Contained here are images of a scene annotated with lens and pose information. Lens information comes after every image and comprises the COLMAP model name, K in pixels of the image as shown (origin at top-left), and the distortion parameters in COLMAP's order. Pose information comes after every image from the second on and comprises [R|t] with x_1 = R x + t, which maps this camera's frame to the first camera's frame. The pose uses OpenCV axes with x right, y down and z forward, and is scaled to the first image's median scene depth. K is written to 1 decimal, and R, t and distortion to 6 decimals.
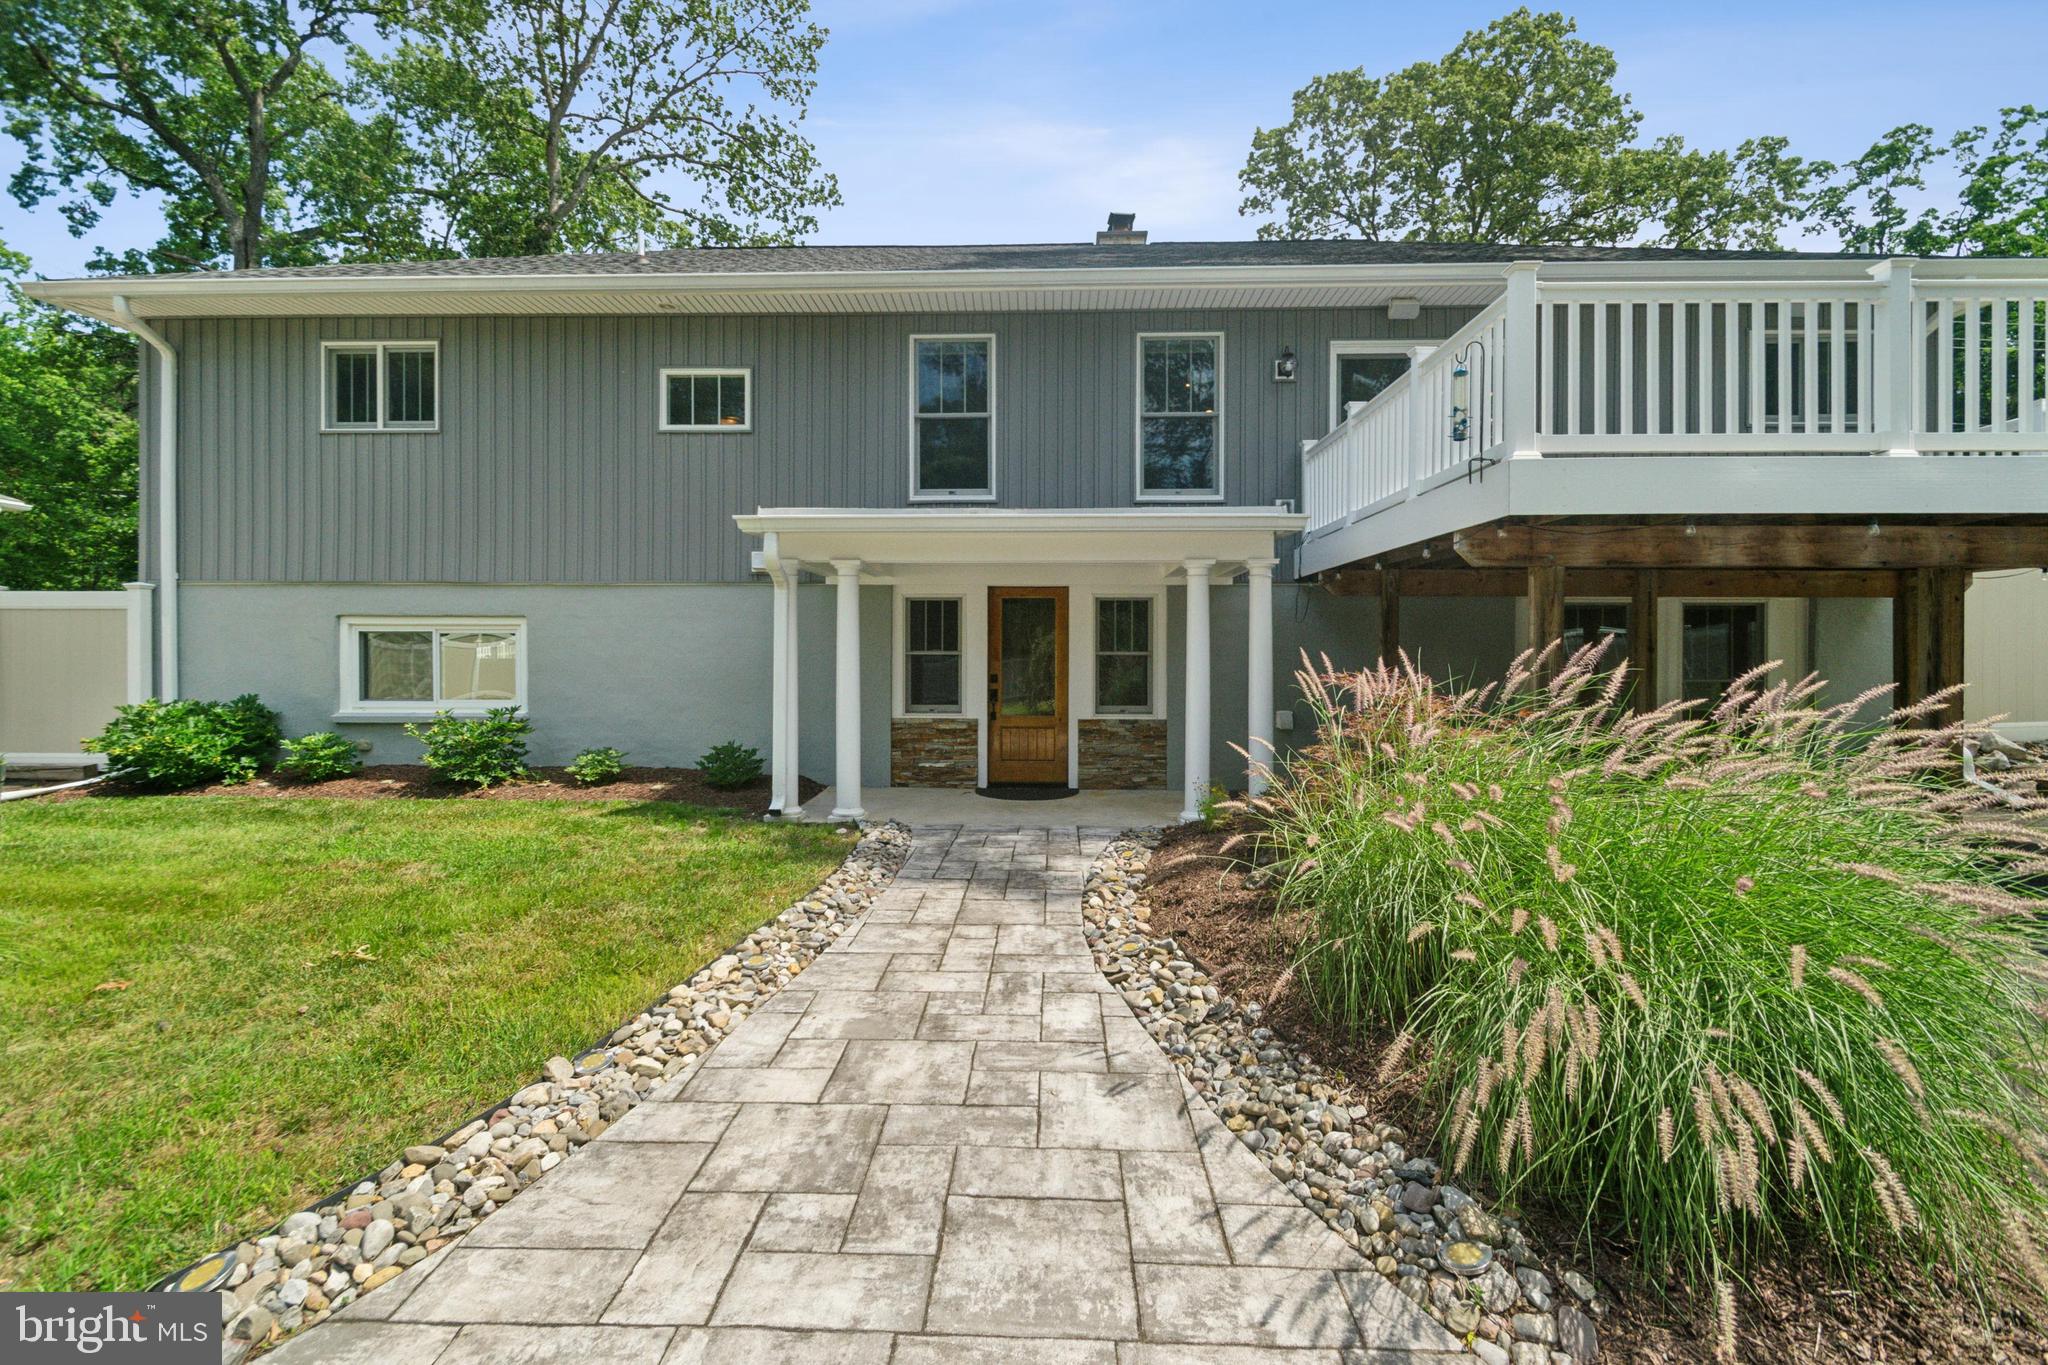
lens RADIAL K [[911.0, 0, 1018.7], [0, 911.0, 643.6], [0, 0, 1]] dist [0.003828, 0.000955]
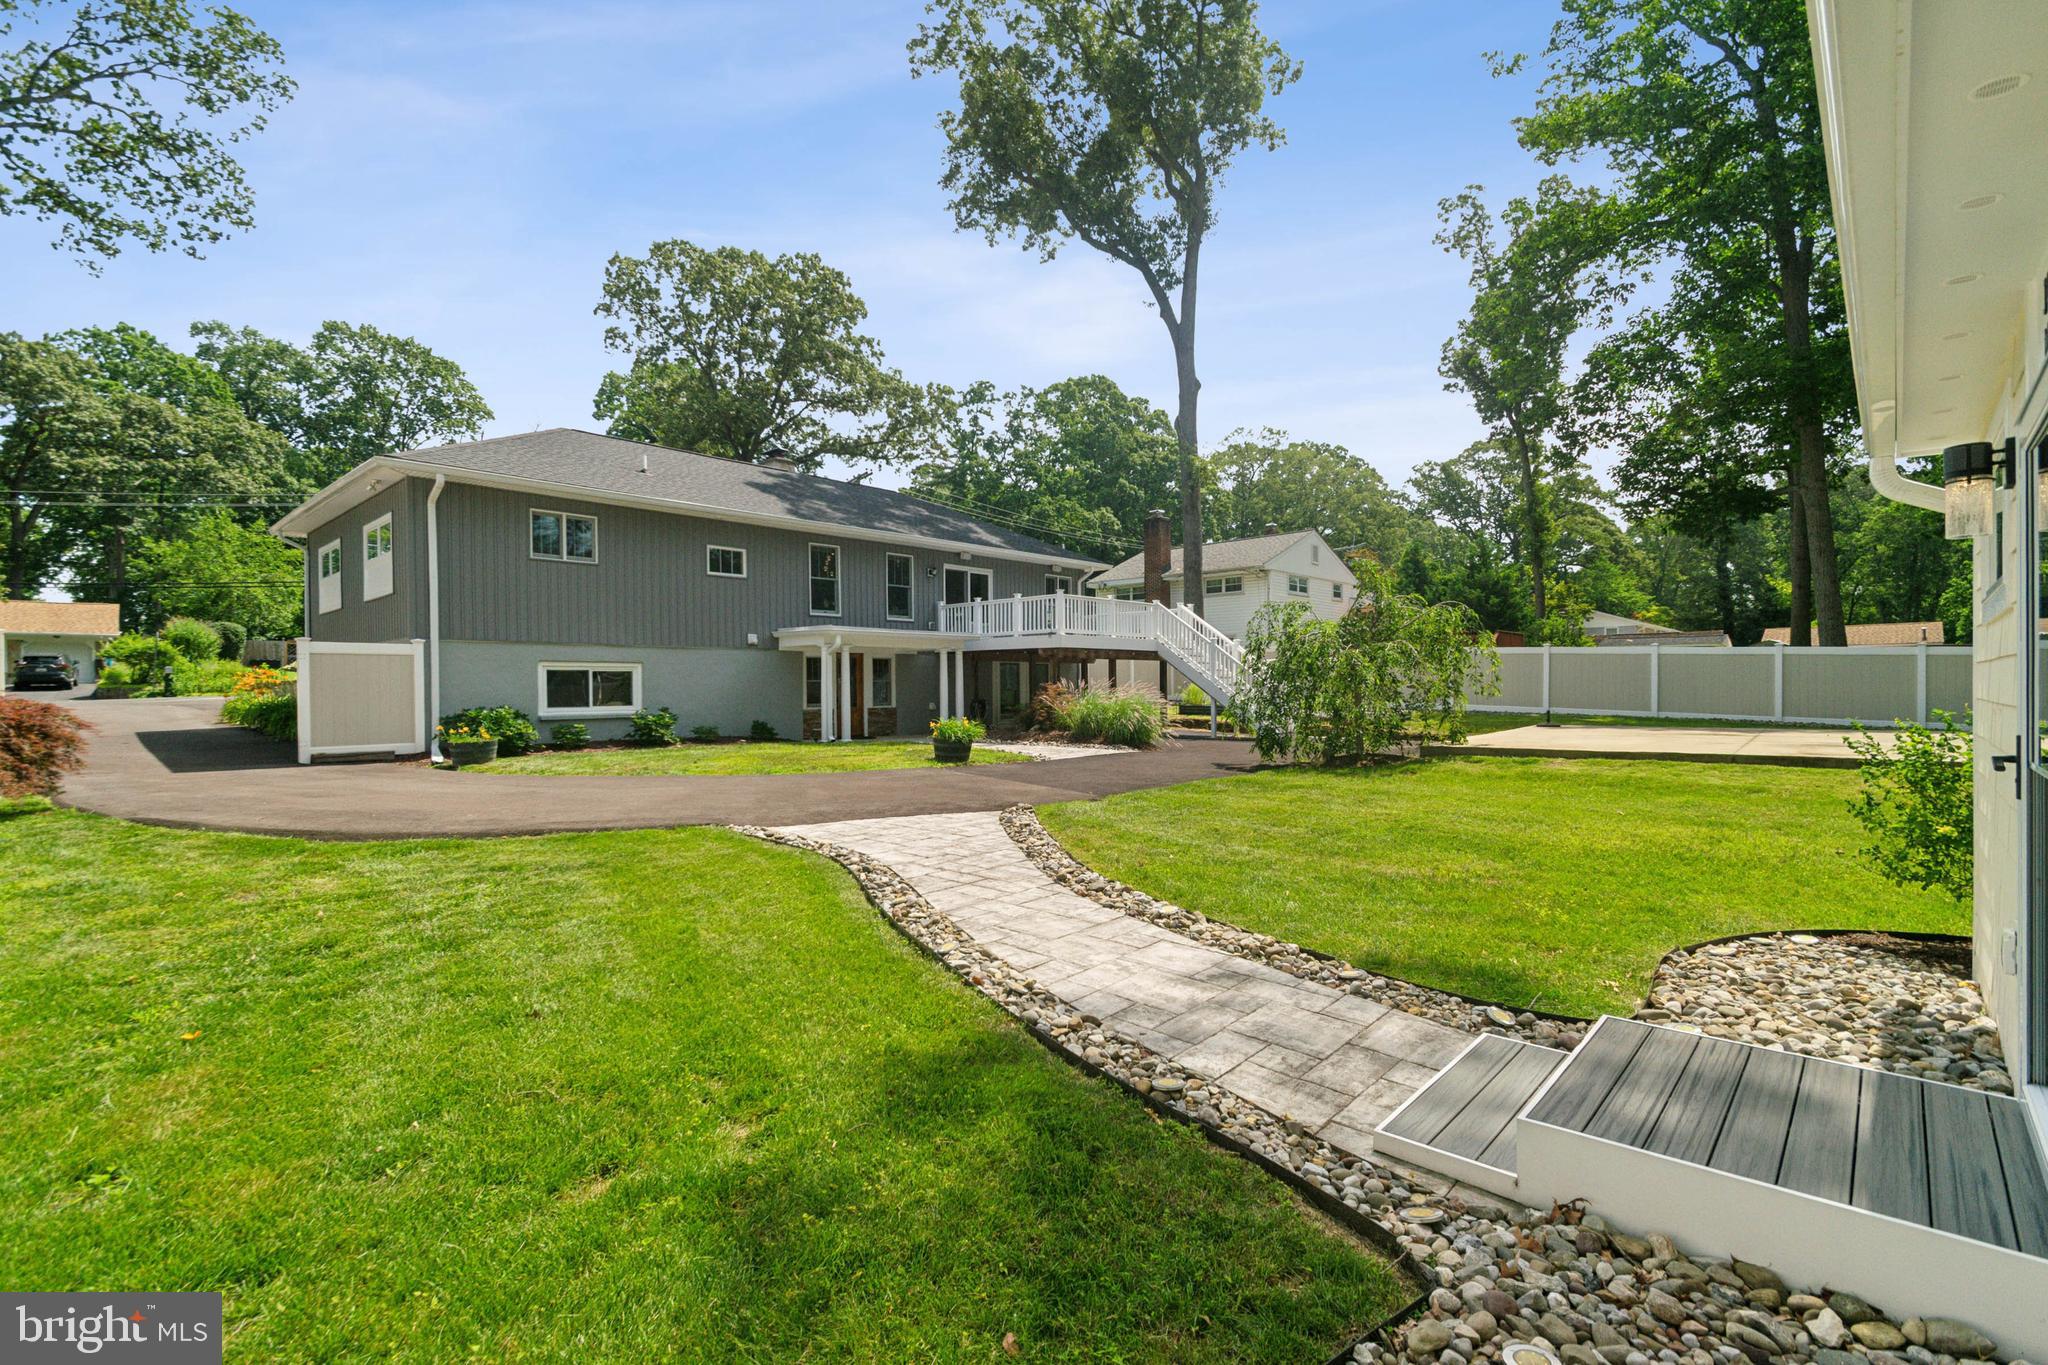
lens RADIAL K [[930.9, 0, 1024.0], [0, 930.9, 682.5], [0, 0, 1]] dist [0.002041, 0.000601]
pose [[0.652146, -0.003064, 0.758087, -0.421697], [0.008710, 0.999956, -0.003451, 0.007411], [-0.758043, 0.008853, 0.652144, -0.254607]]
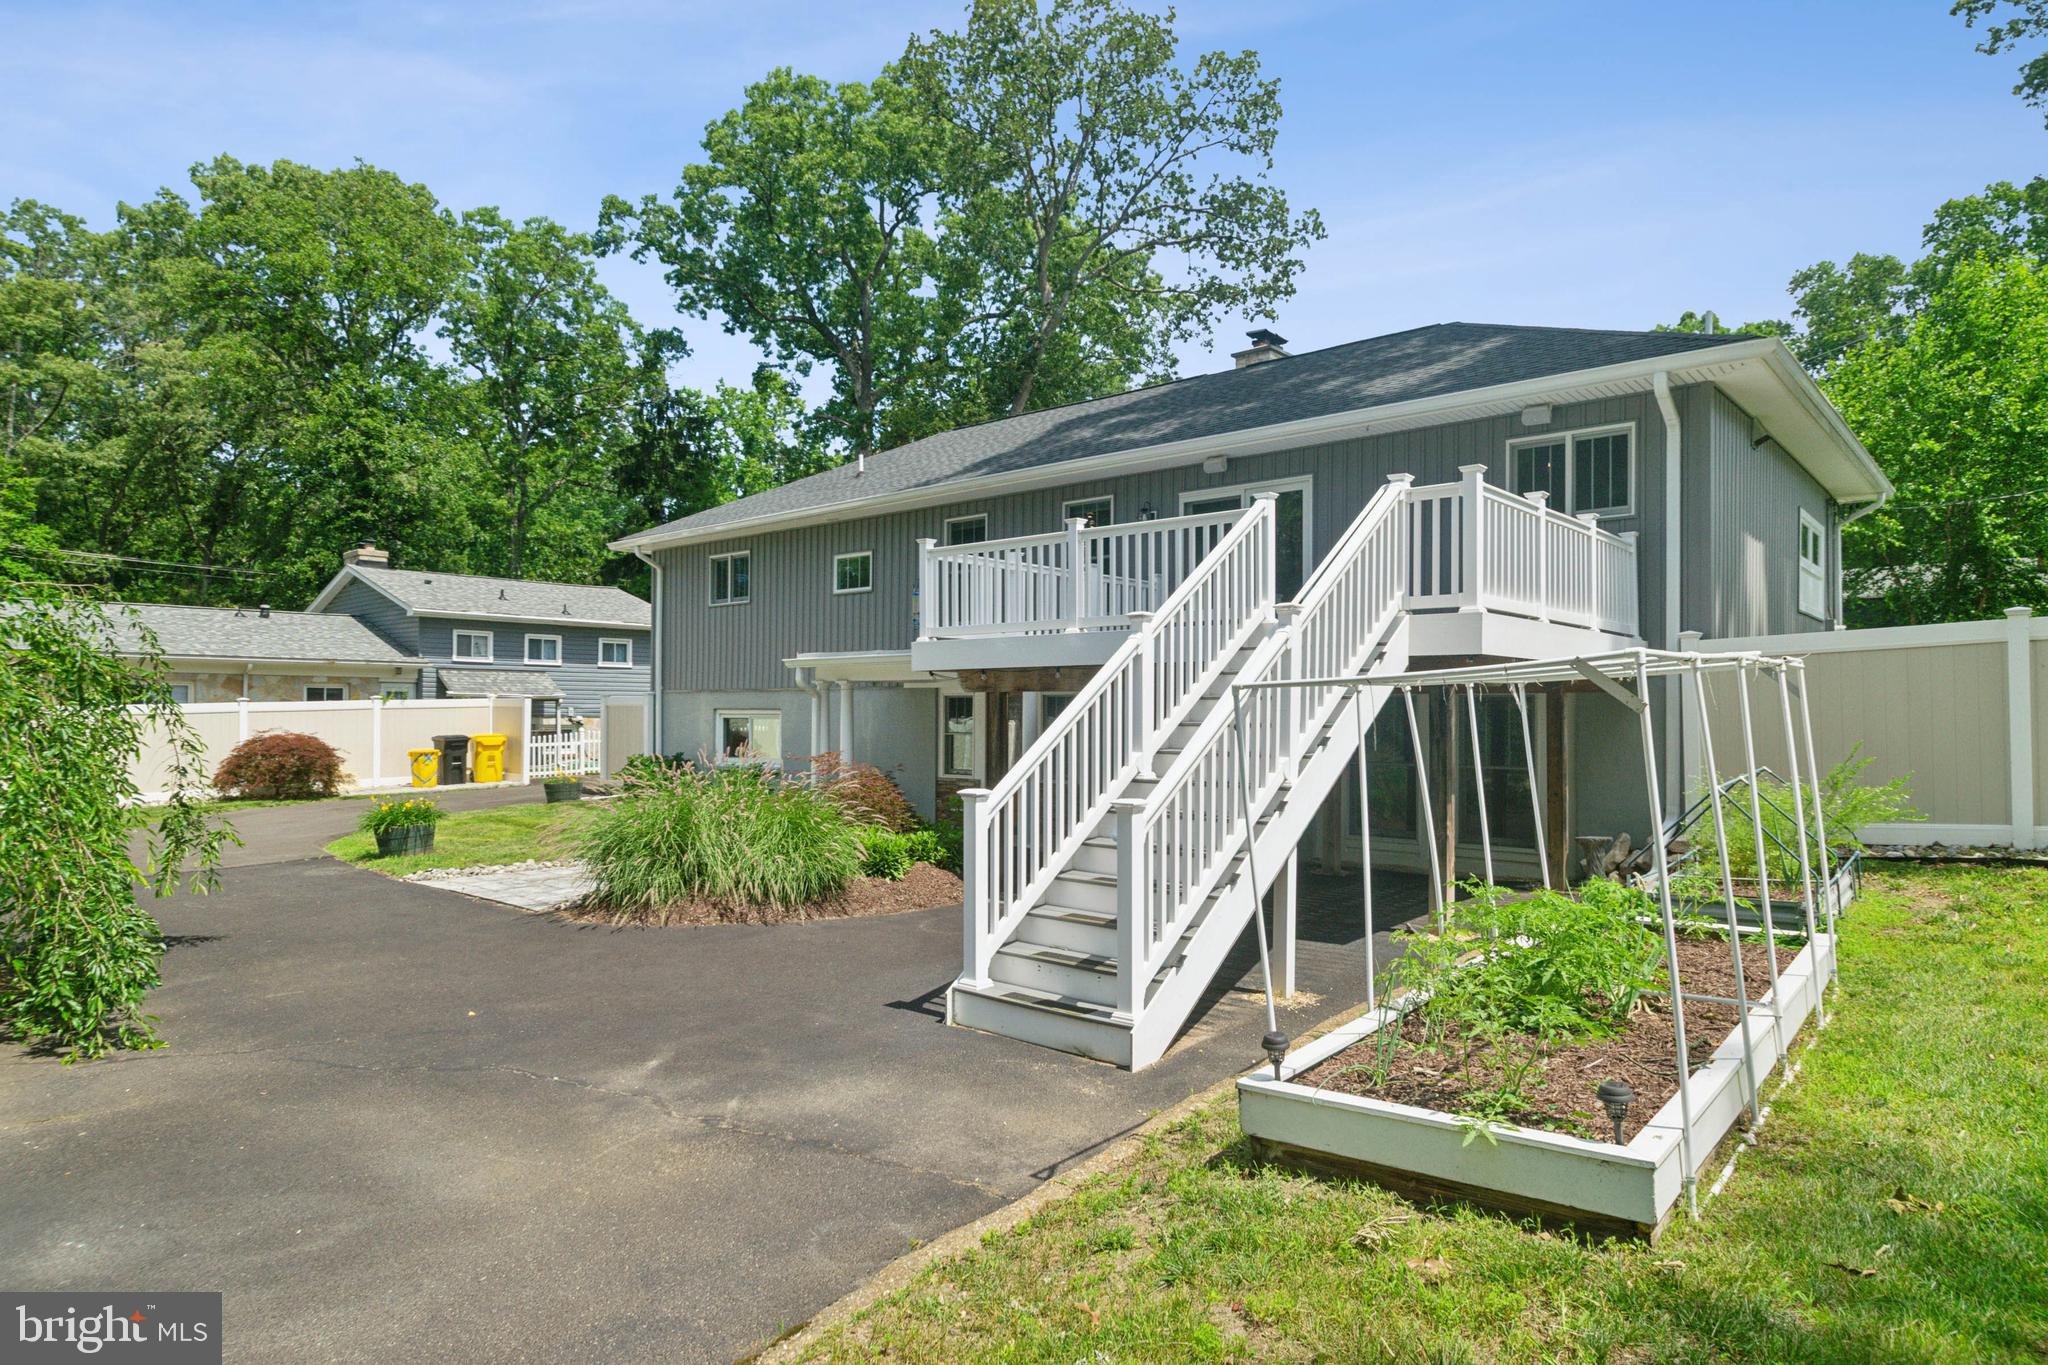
lens RADIAL K [[1190.4, 0, 1024.0], [0, 1190.4, 682.5], [0, 0, 1]] dist [0.000389, 0.000704]
pose [[0.775123, -0.011720, -0.631701, 0.328442], [-0.002158, 0.999773, -0.021197, -0.008833], [0.631806, 0.017793, 0.774922, -0.115201]]
